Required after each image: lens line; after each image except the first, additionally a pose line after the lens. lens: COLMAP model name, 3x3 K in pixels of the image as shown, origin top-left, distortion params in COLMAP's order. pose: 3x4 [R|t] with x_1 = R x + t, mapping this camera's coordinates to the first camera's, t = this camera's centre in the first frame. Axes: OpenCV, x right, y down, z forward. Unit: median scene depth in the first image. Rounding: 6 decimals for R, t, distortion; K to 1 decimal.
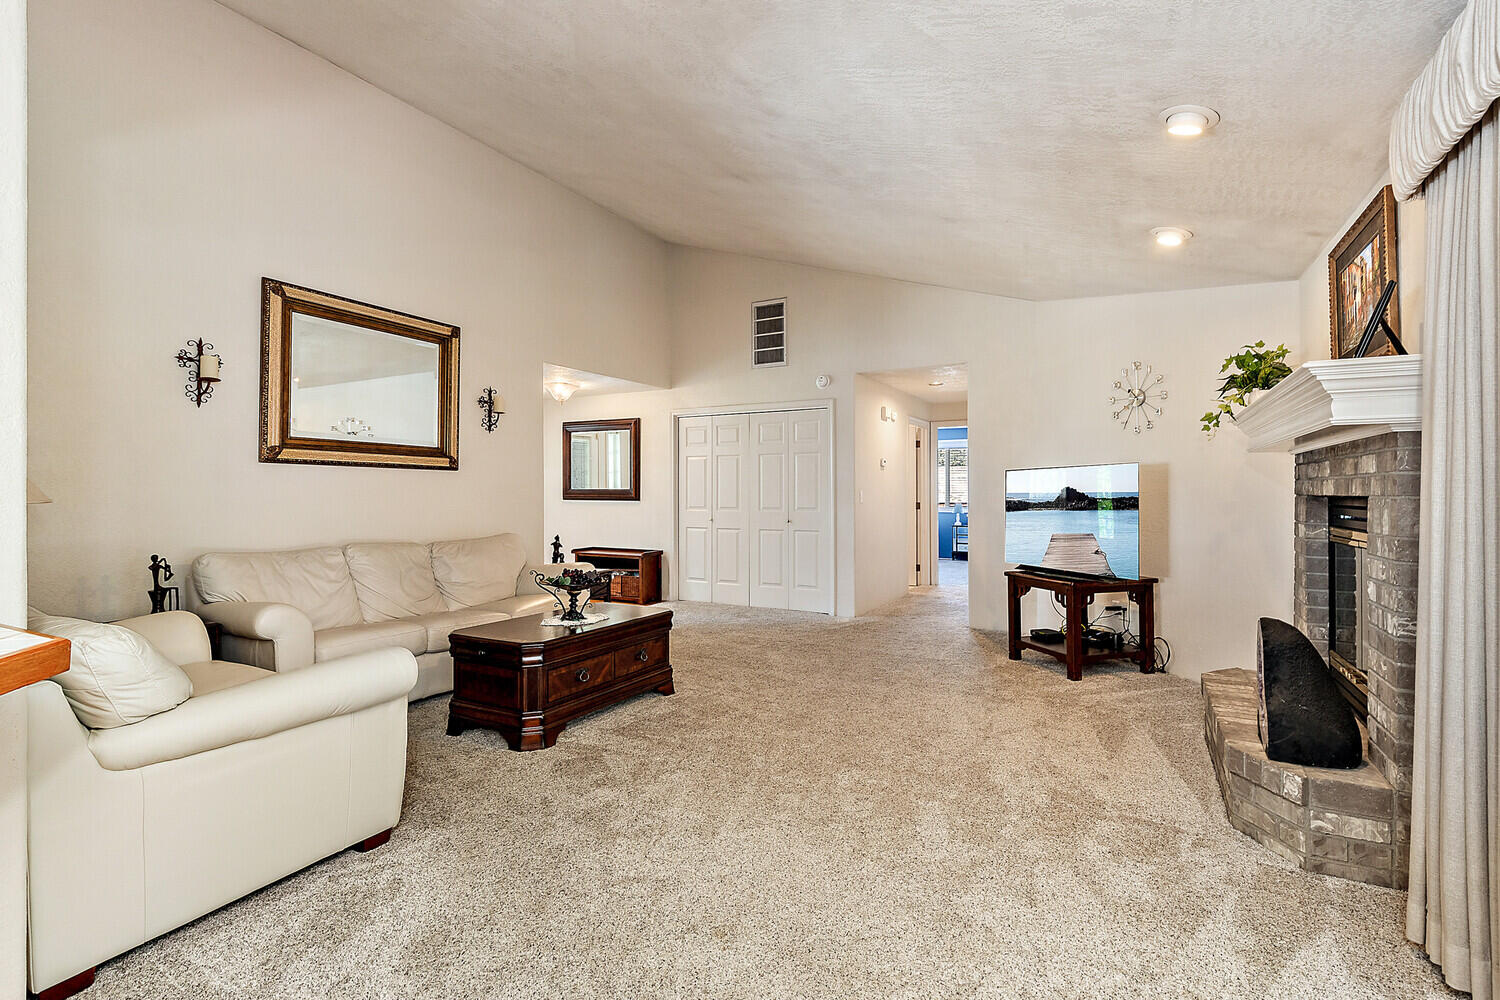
lens RADIAL K [[685.1, 0, 750.8], [0, 685.1, 492.9], [0, 0, 1]] dist [0.011079, -0.002474]
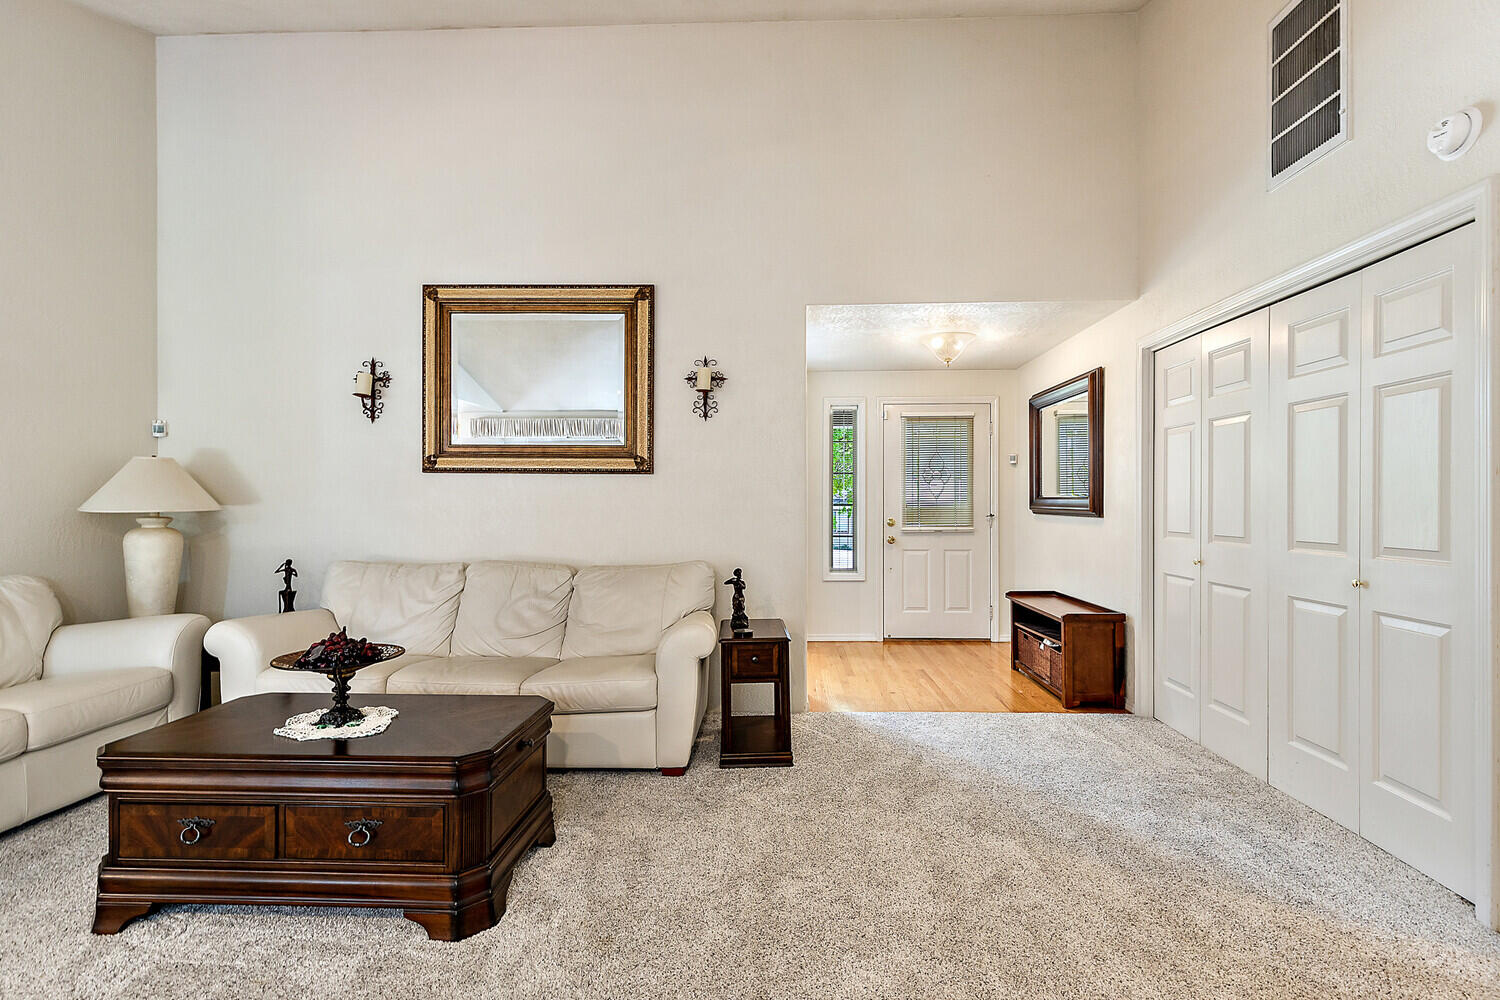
lens RADIAL K [[685.1, 0, 774.1], [0, 685.1, 506.0], [0, 0, 1]] dist [0.011079, -0.002474]
pose [[0.460096, 0.002952, -0.887864, 0.316065], [0.000489, 0.999993, 0.003578, 0.000085], [0.887869, -0.002081, 0.460092, 0.787644]]
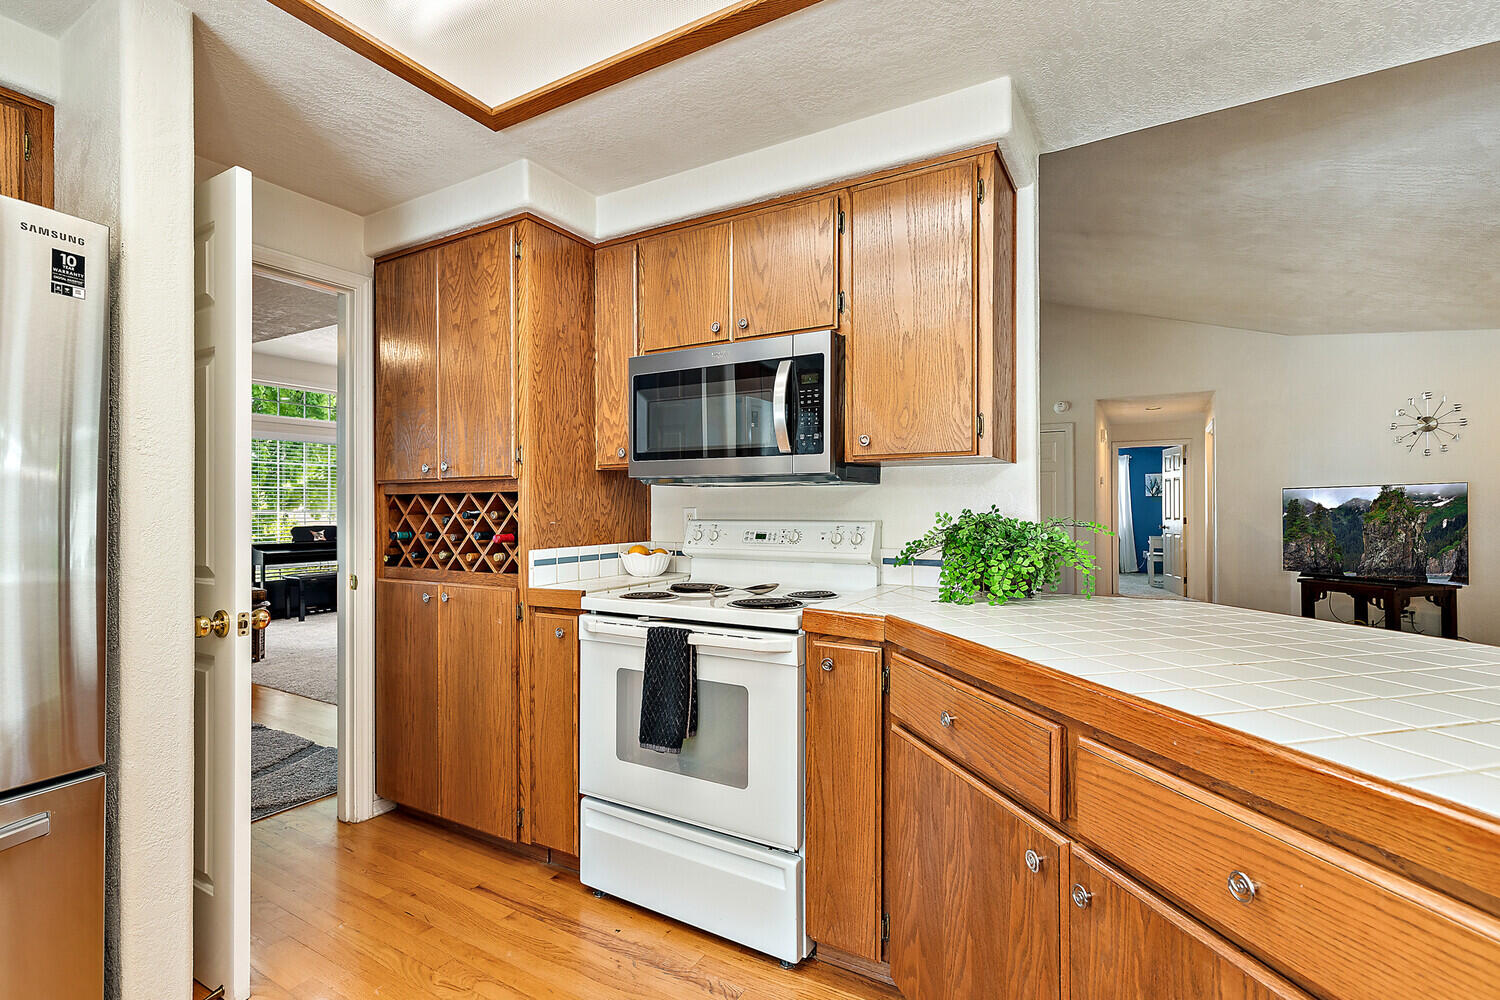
lens RADIAL K [[685.1, 0, 758.2], [0, 685.1, 500.6], [0, 0, 1]] dist [0.011079, -0.002474]
pose [[0.999923, 0.001622, -0.012343, -0.490093], [-0.001767, 0.999930, -0.011710, 0.002048], [0.012323, 0.011730, 0.999855, -0.141153]]
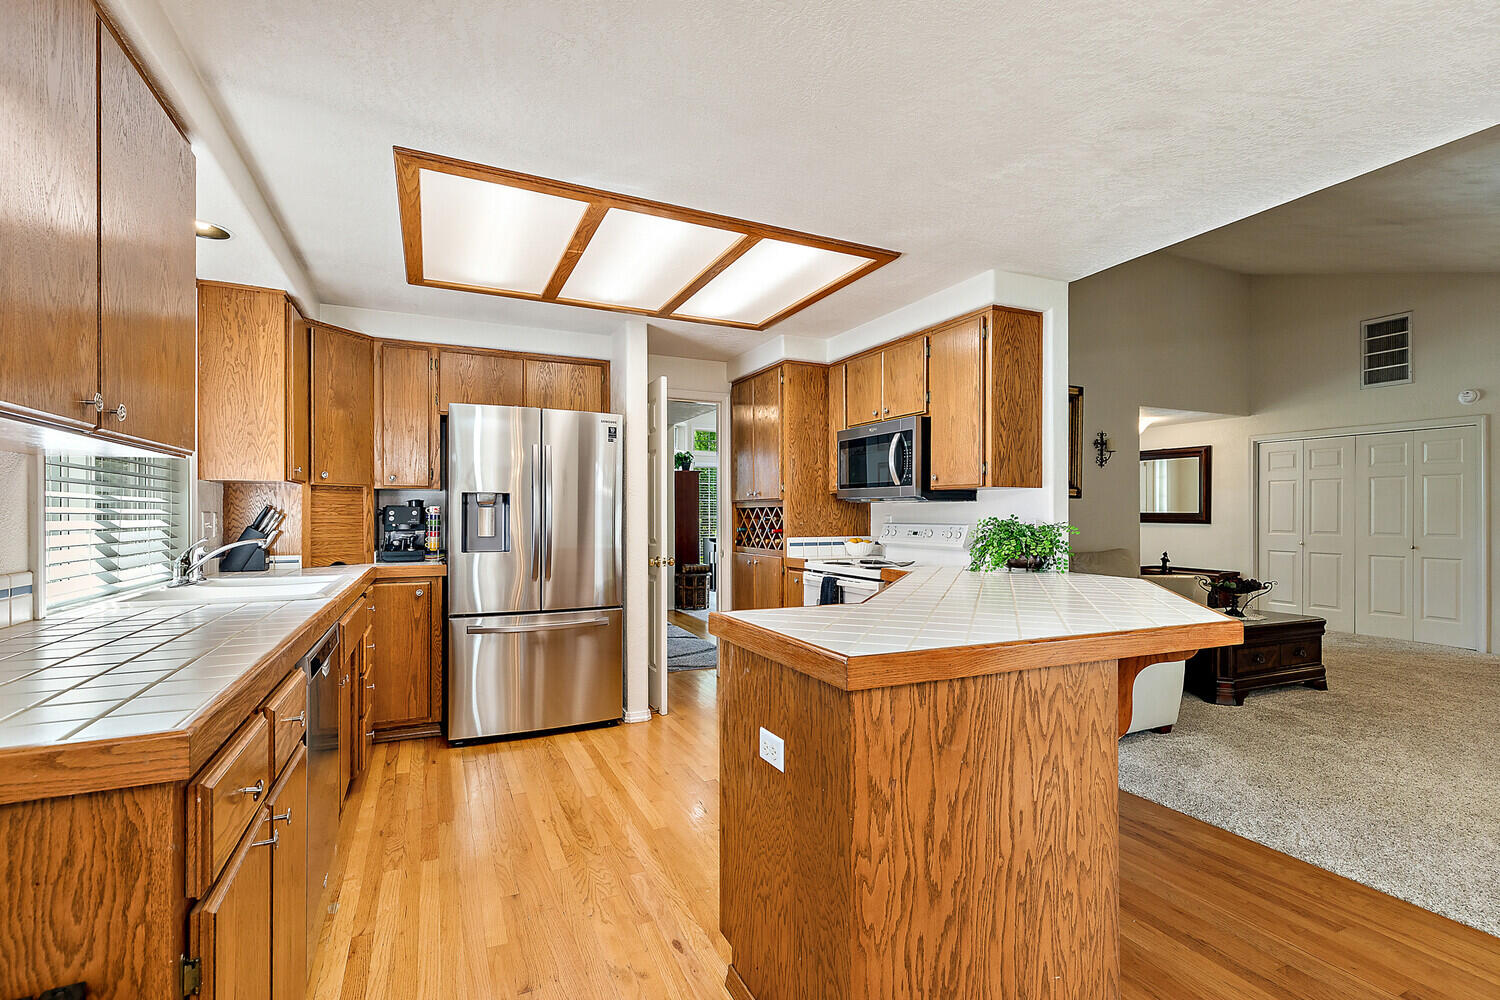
lens RADIAL K [[685.1, 0, 753.0], [0, 685.1, 516.4], [0, 0, 1]] dist [0.011079, -0.002474]
pose [[0.814888, 0.006396, -0.579583, -0.184885], [-0.005722, 0.999979, 0.002989, 0.000728], [0.579590, 0.000881, 0.814908, -0.414146]]
